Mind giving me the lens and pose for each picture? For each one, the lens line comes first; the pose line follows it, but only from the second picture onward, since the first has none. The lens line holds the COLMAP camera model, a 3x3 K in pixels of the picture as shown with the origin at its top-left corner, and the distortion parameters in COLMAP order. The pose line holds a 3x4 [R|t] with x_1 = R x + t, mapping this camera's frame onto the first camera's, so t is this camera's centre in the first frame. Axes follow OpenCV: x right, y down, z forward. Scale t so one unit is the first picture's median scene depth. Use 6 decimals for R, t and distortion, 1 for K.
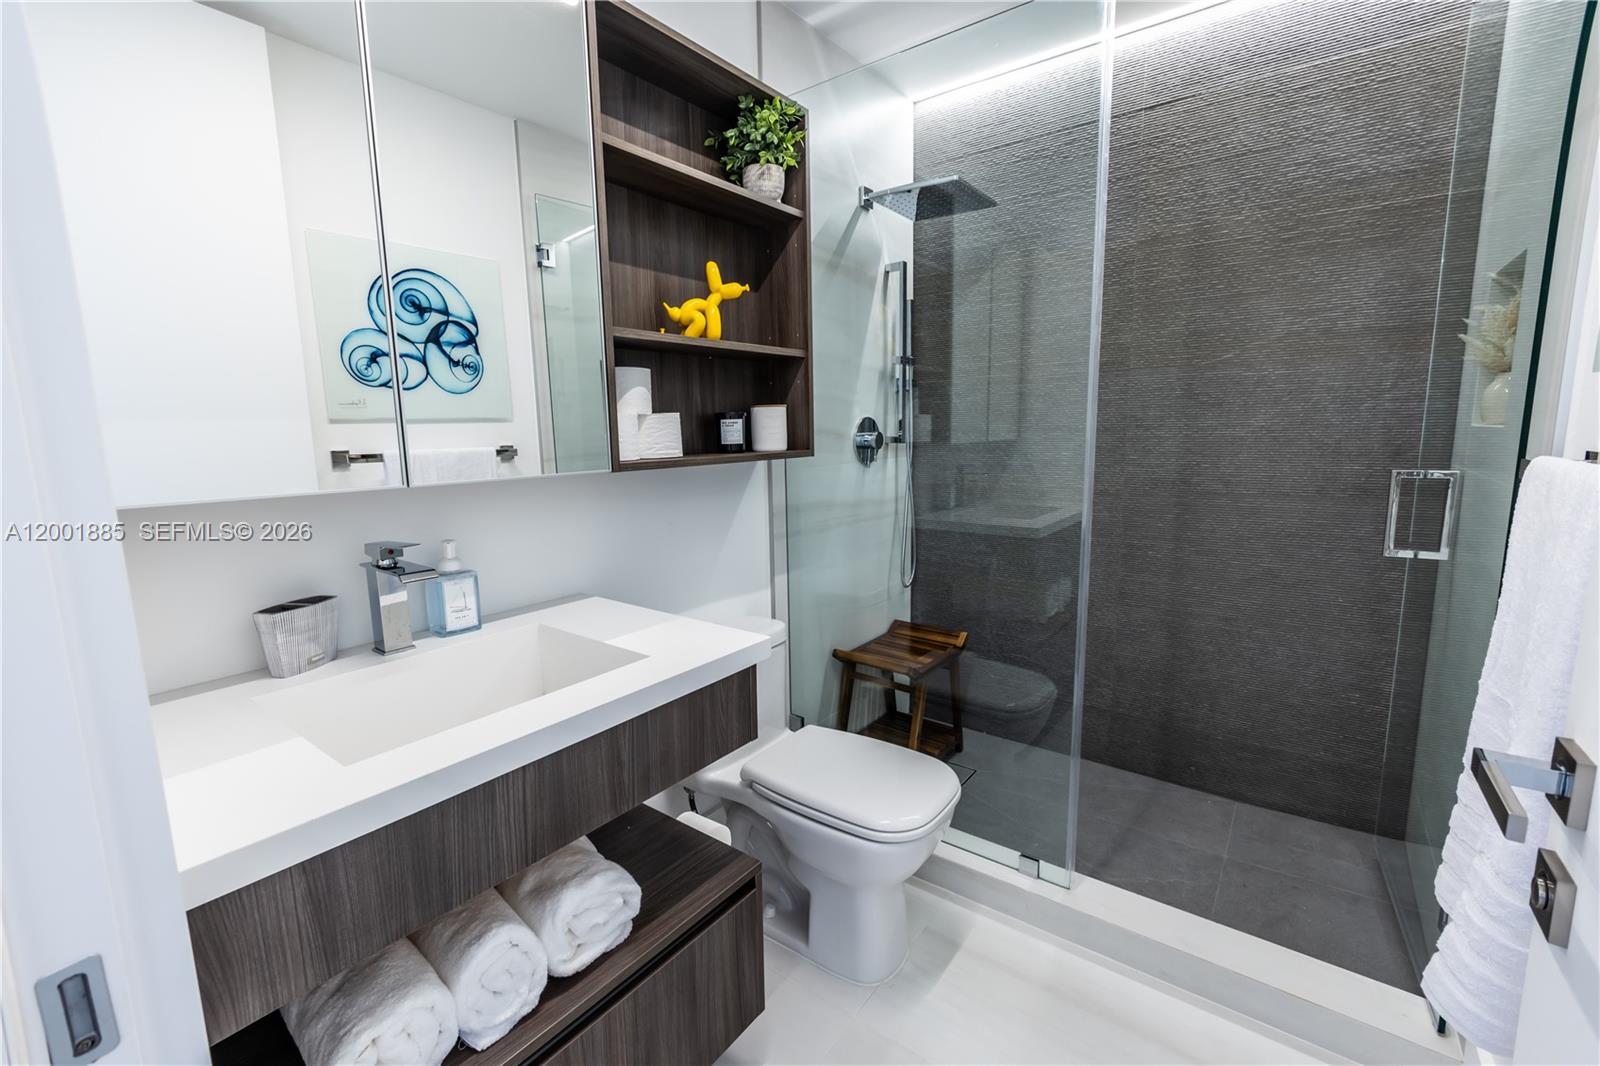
lens RADIAL K [[683.0, 0, 800.0], [0, 683.0, 533.0], [0, 0, 1]] dist [0.000015, -0.000168]
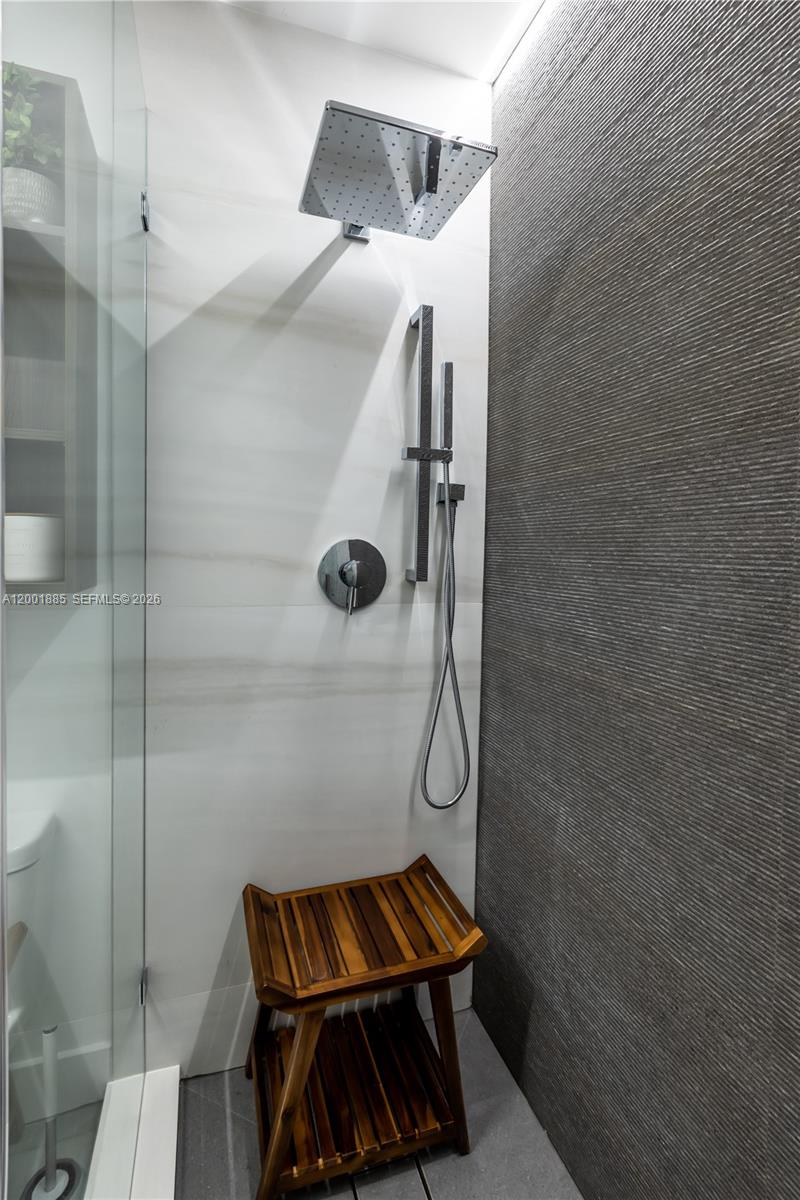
lens RADIAL K [[536.6, 0, 437.2], [0, 536.6, 569.4], [0, 0, 1]] dist [-0.000459, -0.000073]
pose [[0.813956, 0.052982, -0.578505, 0.467903], [-0.120859, 0.989487, -0.079427, -0.108057], [0.568215, 0.134567, 0.811802, 0.619996]]
